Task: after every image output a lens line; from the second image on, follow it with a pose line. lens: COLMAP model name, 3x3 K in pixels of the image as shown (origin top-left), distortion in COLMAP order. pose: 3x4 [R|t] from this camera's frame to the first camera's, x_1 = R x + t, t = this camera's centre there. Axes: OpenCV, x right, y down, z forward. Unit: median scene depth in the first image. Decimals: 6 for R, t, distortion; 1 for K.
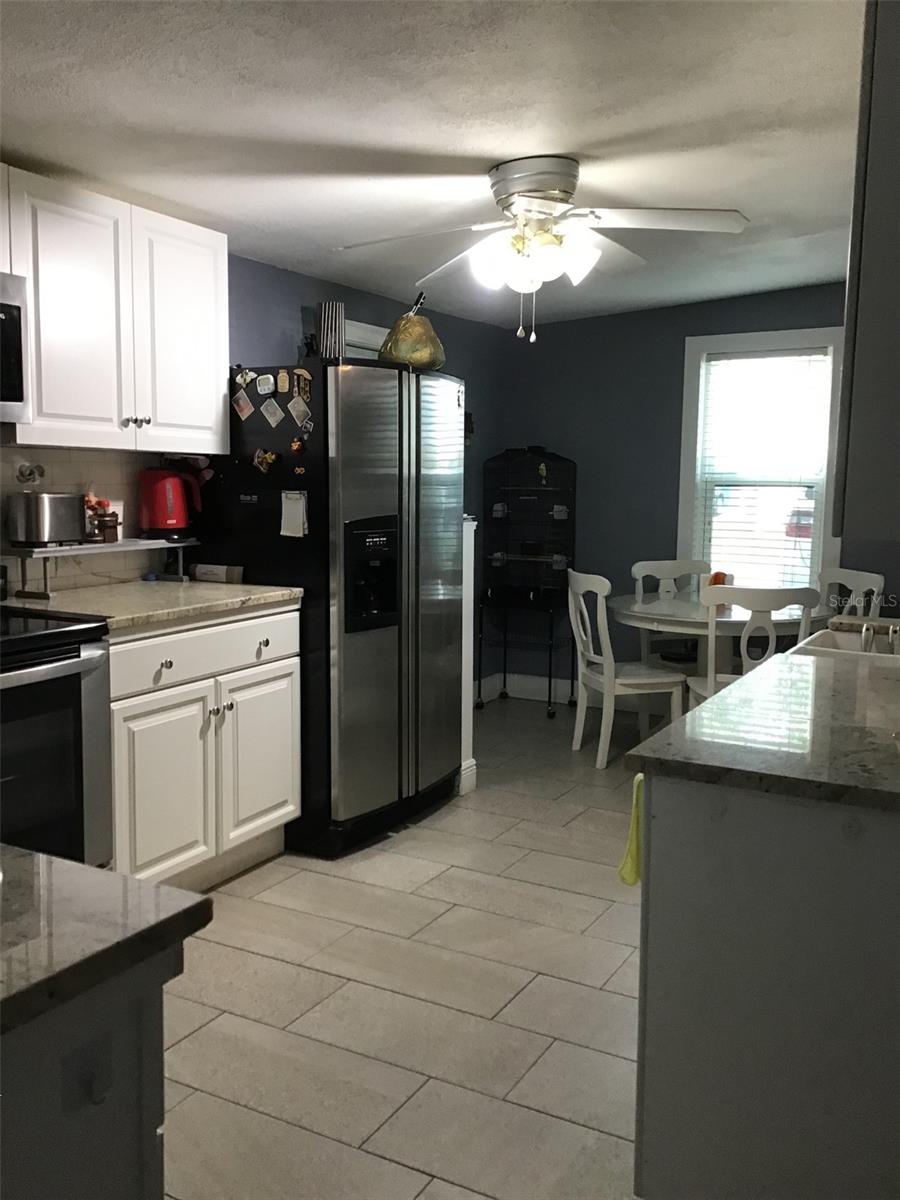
lens RADIAL K [[1083.8, 0, 446.6], [0, 1083.8, 593.8], [0, 0, 1]] dist [0.083056, -0.112402]
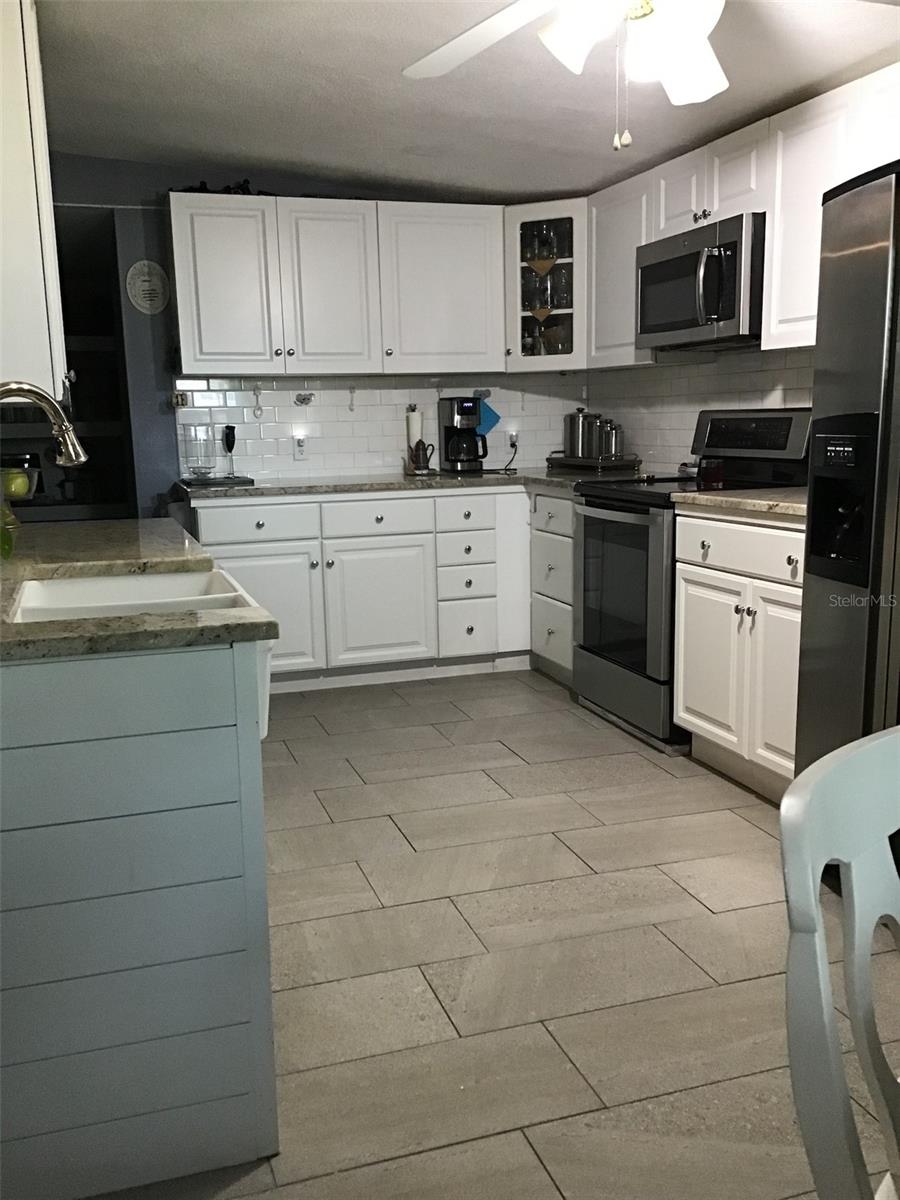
lens RADIAL K [[1083.8, 0, 448.3], [0, 1083.8, 606.3], [0, 0, 1]] dist [0.083056, -0.112402]
pose [[-0.679903, 0.130642, -0.721571, 0.670929], [-0.067857, 0.968571, 0.239301, -0.112829], [0.730156, 0.211665, -0.649669, 1.416796]]
